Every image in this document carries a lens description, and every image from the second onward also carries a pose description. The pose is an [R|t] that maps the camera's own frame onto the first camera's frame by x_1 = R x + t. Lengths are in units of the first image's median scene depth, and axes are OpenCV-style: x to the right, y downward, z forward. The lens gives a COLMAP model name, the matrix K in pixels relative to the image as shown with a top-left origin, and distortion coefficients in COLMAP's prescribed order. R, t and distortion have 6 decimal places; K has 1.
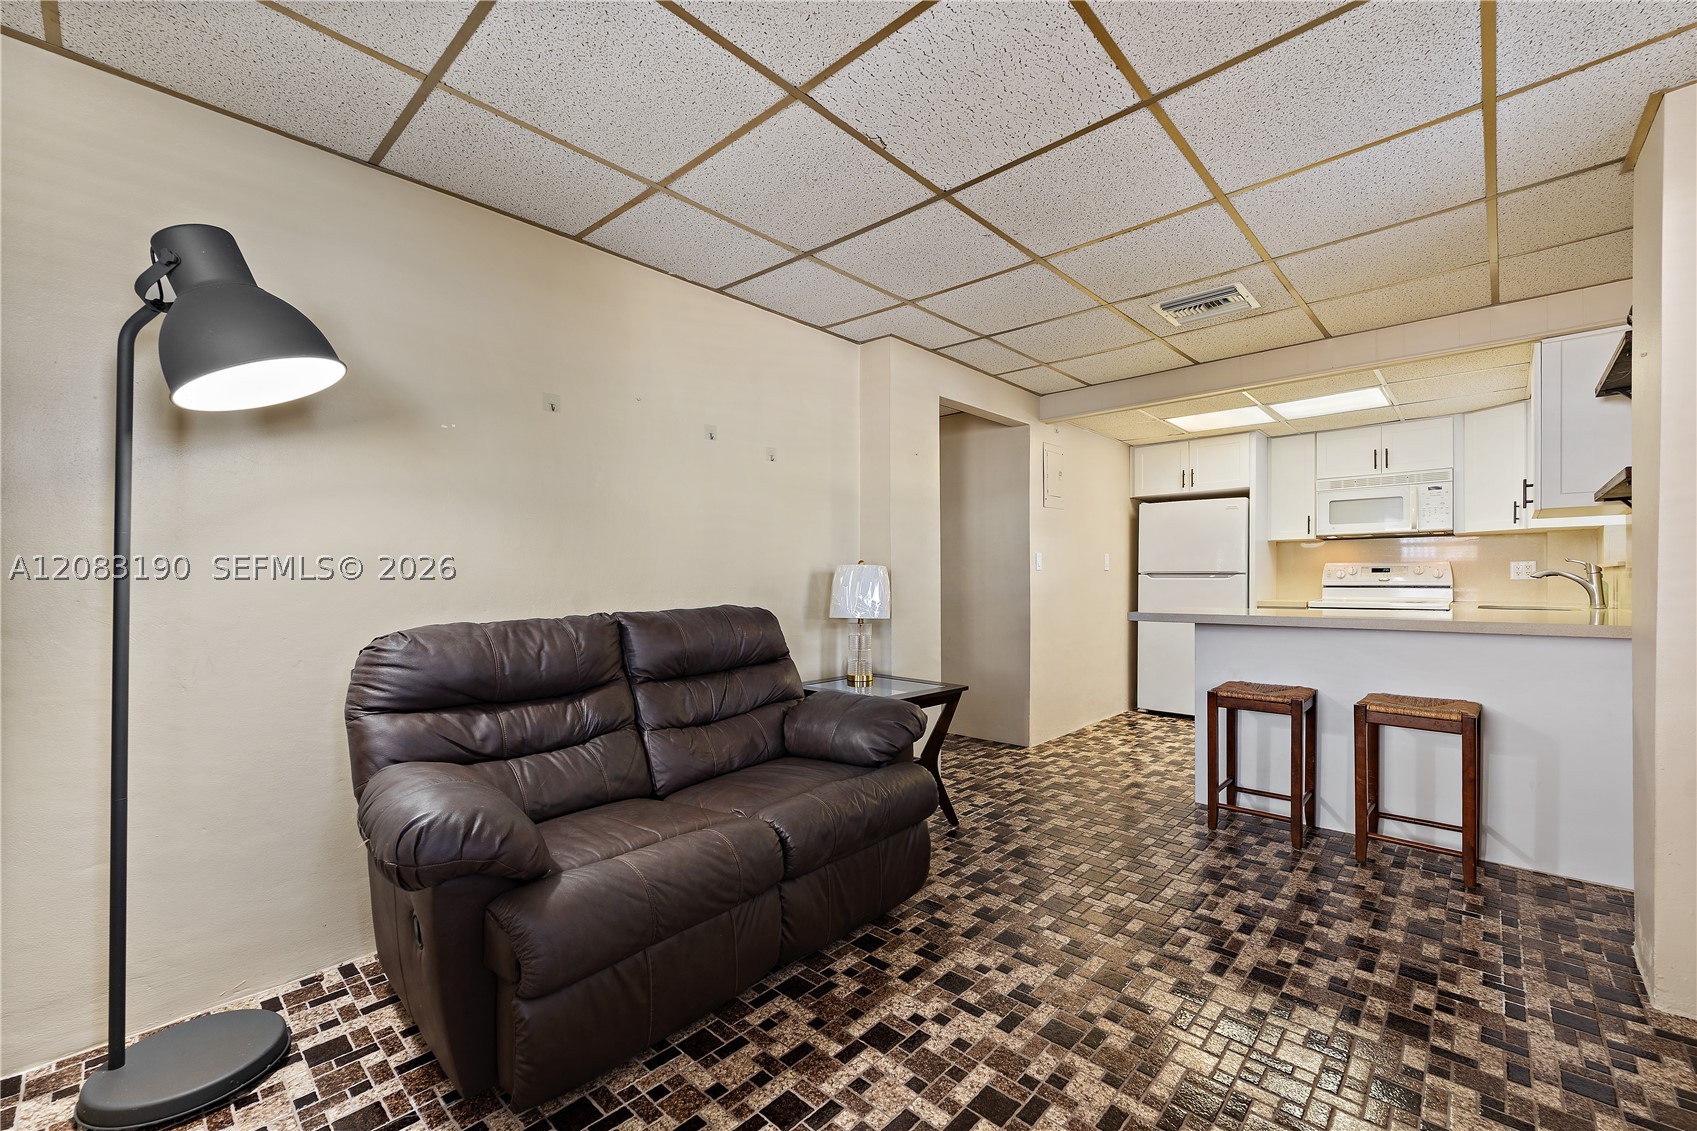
lens RADIAL K [[695.0, 0, 845.7], [0, 695.0, 583.9], [0, 0, 1]] dist [-0.000529, -0.000232]
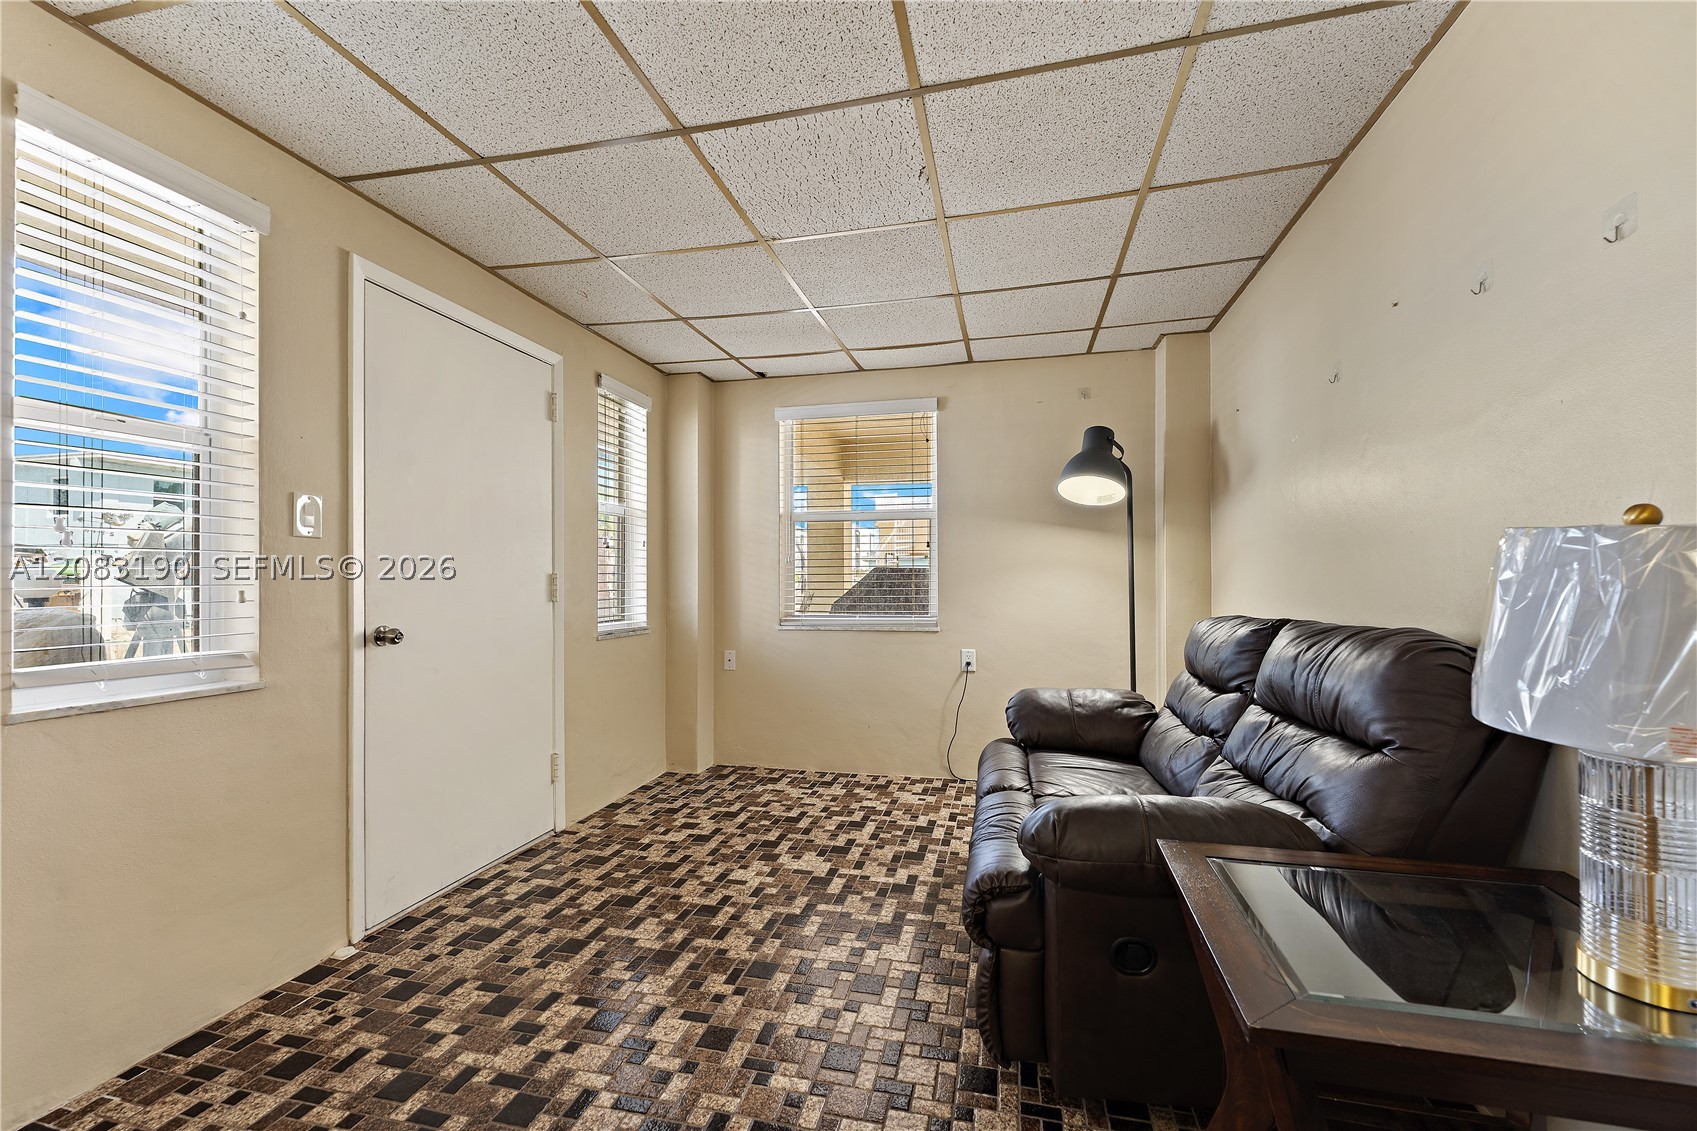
lens RADIAL K [[699.7, 0, 841.1], [0, 699.7, 575.4], [0, 0, 1]] dist [-0.000463, -0.000699]
pose [[-0.873267, 0.003799, -0.487226, 0.300514], [0.004815, 0.999988, -0.000832, -0.007144], [0.487217, -0.003072, -0.873275, 0.822952]]
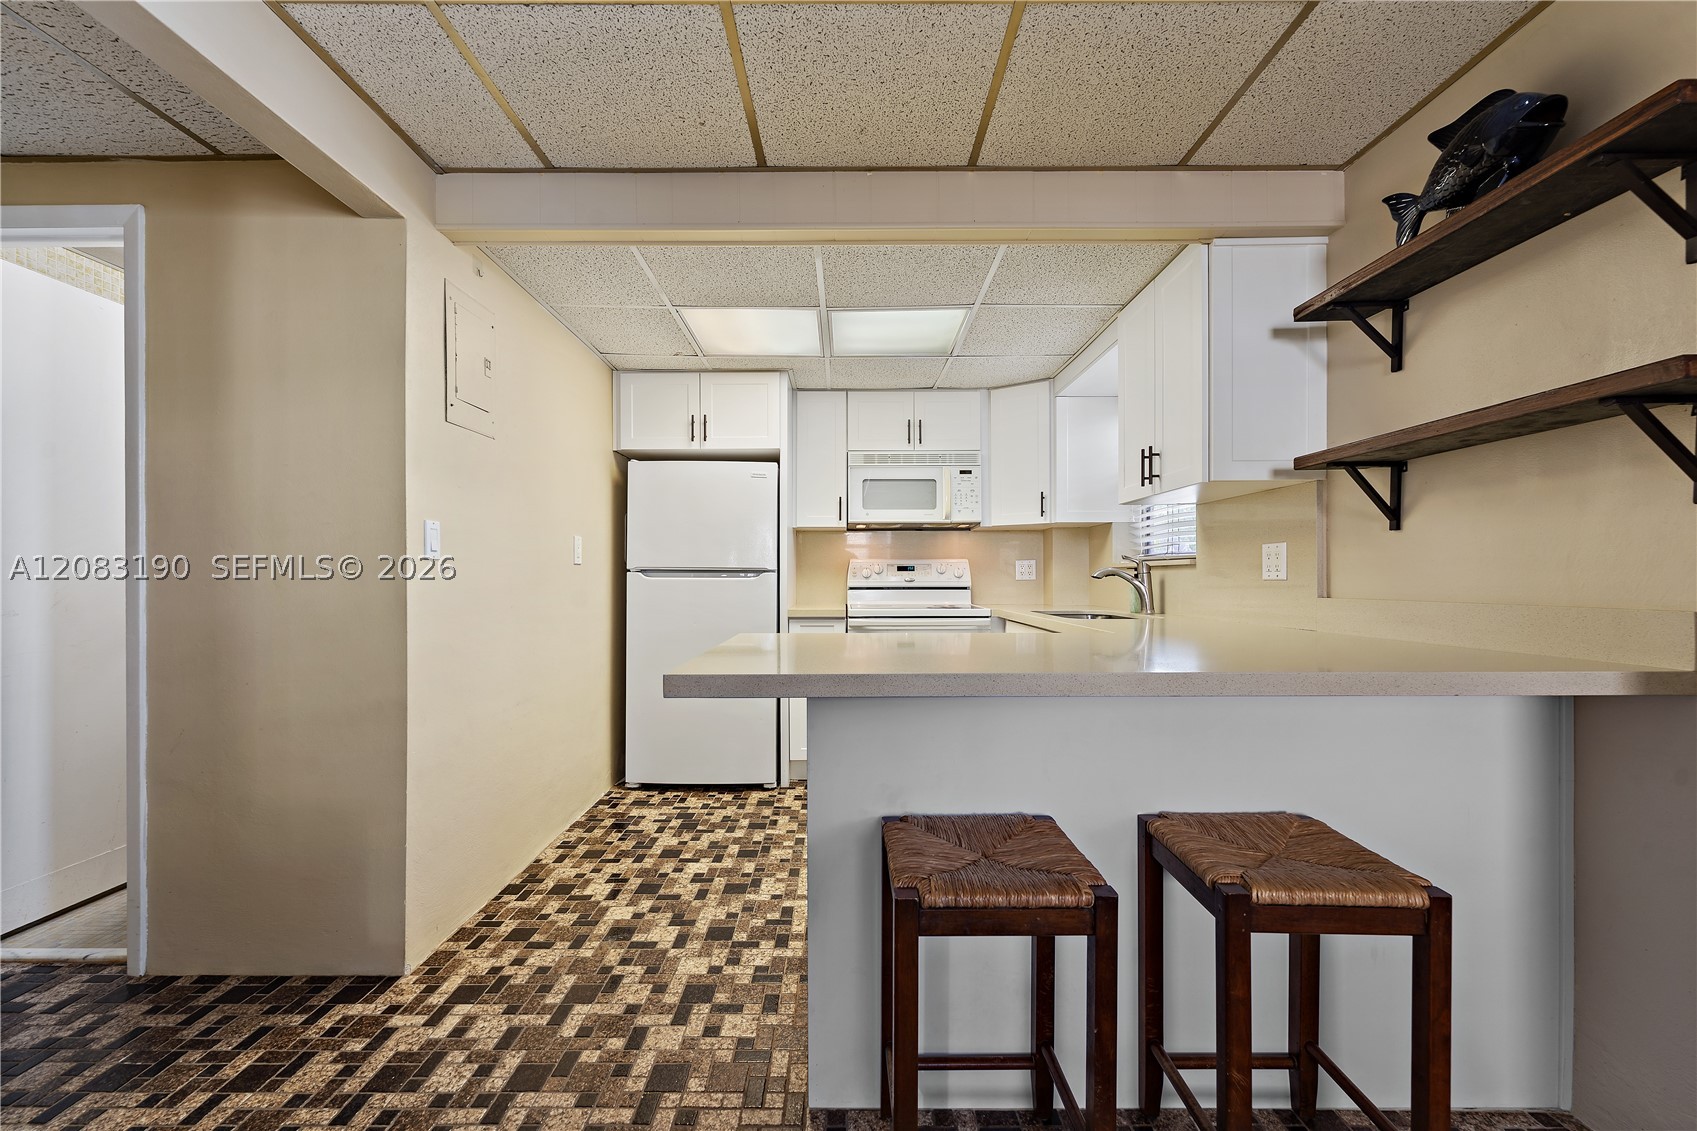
lens RADIAL K [[685.6, 0, 841.6], [0, 685.6, 575.6], [0, 0, 1]] dist [-0.000345, -0.000359]
pose [[0.734475, 0.002542, 0.678631, 0.184466], [0.003928, 0.999960, -0.007997, -0.005684], [-0.678624, 0.008539, 0.734436, 0.534802]]
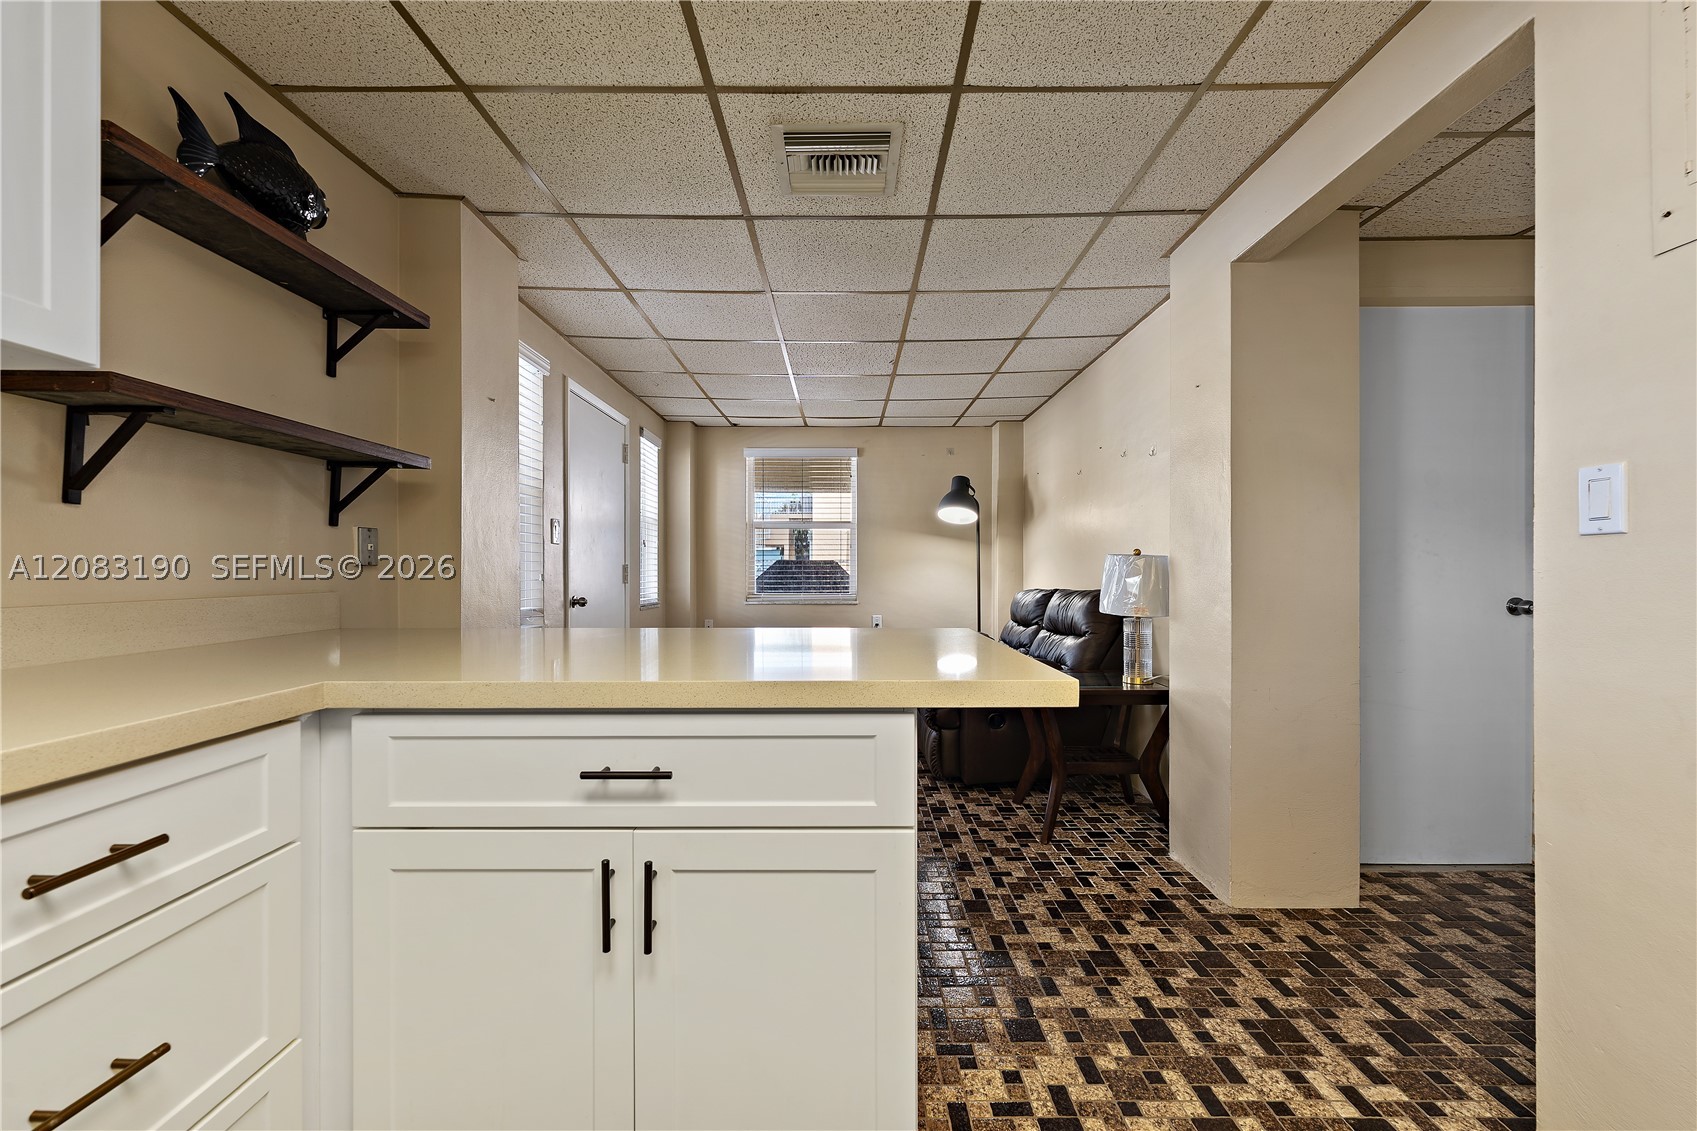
lens RADIAL K [[694.4, 0, 841.4], [0, 694.4, 575.7], [0, 0, 1]] dist [-0.000075, -0.000921]
pose [[-0.734435, 0.010491, -0.678598, 0.691270], [0.000471, 0.999888, 0.014949, -0.009921], [0.678679, 0.010660, -0.734358, 1.066279]]
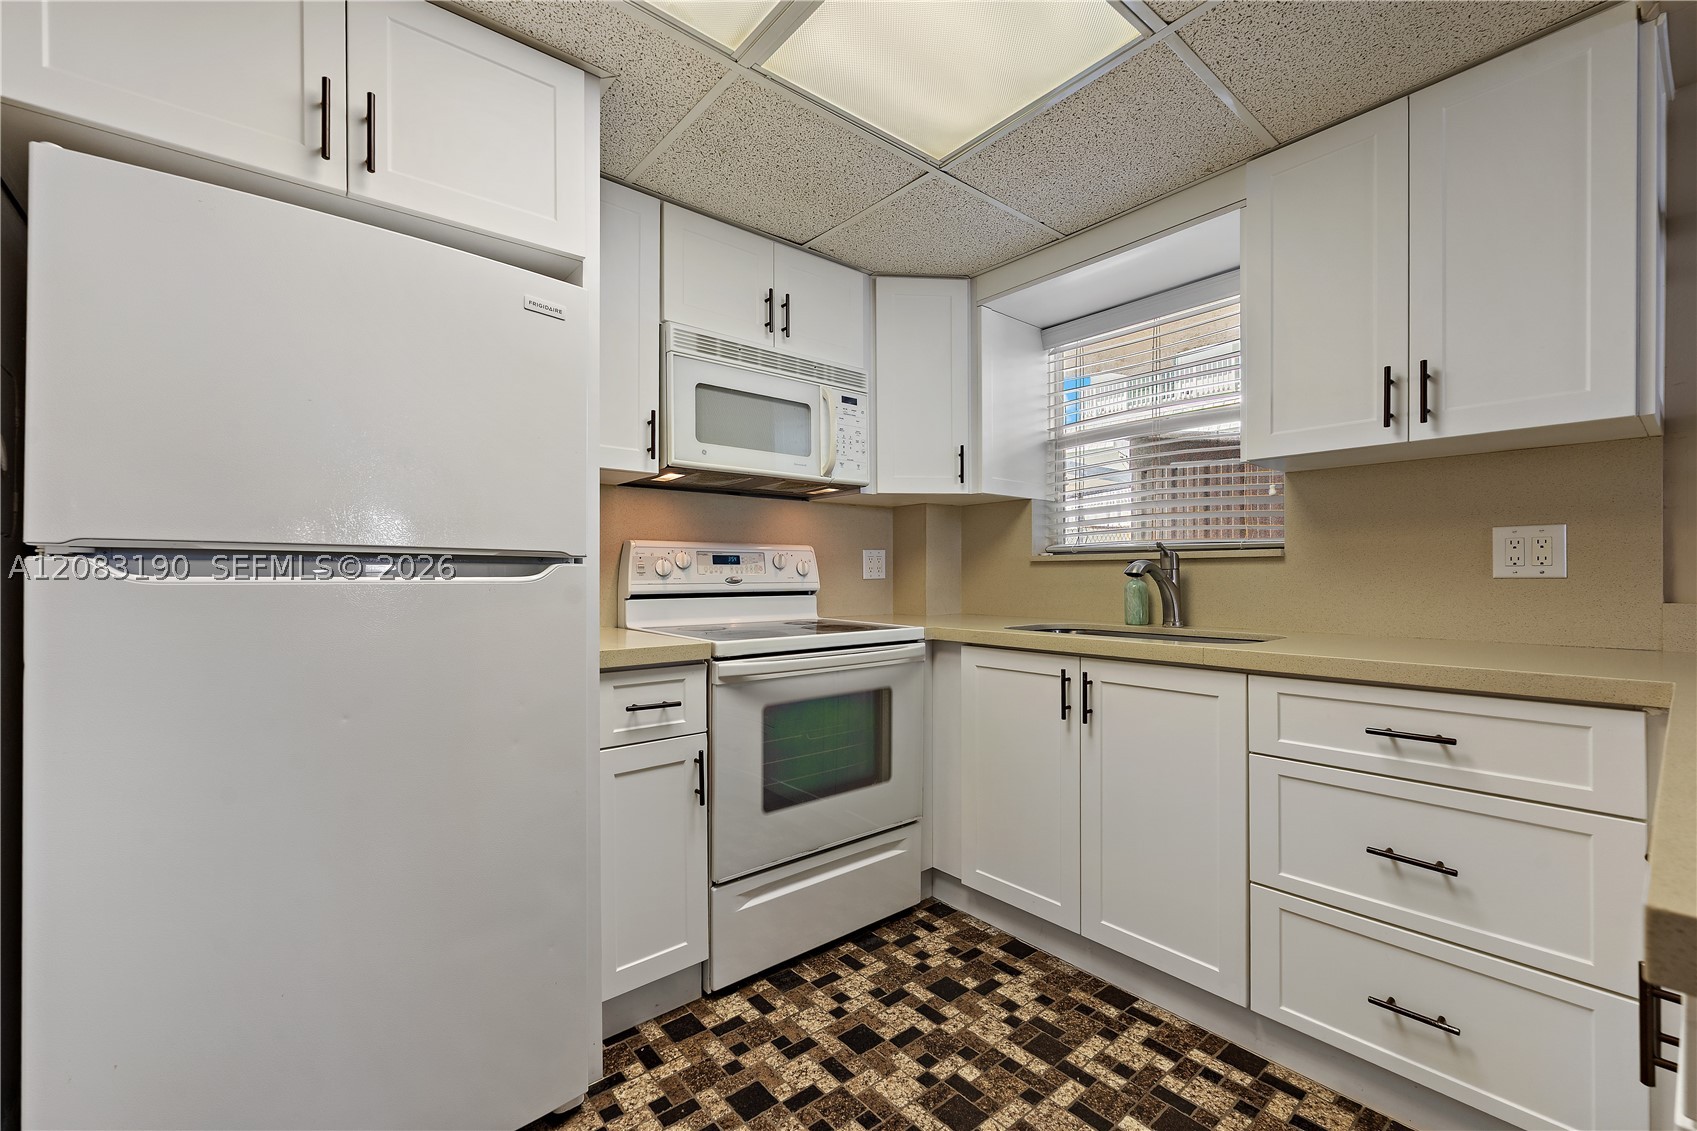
lens RADIAL K [[699.7, 0, 841.1], [0, 699.7, 575.4], [0, 0, 1]] dist [-0.000463, -0.000699]
pose [[0.130206, 0.000847, 0.991487, 0.368933], [0.008197, 0.999965, -0.001930, -0.009037], [-0.991453, 0.008379, 0.130195, 1.028652]]
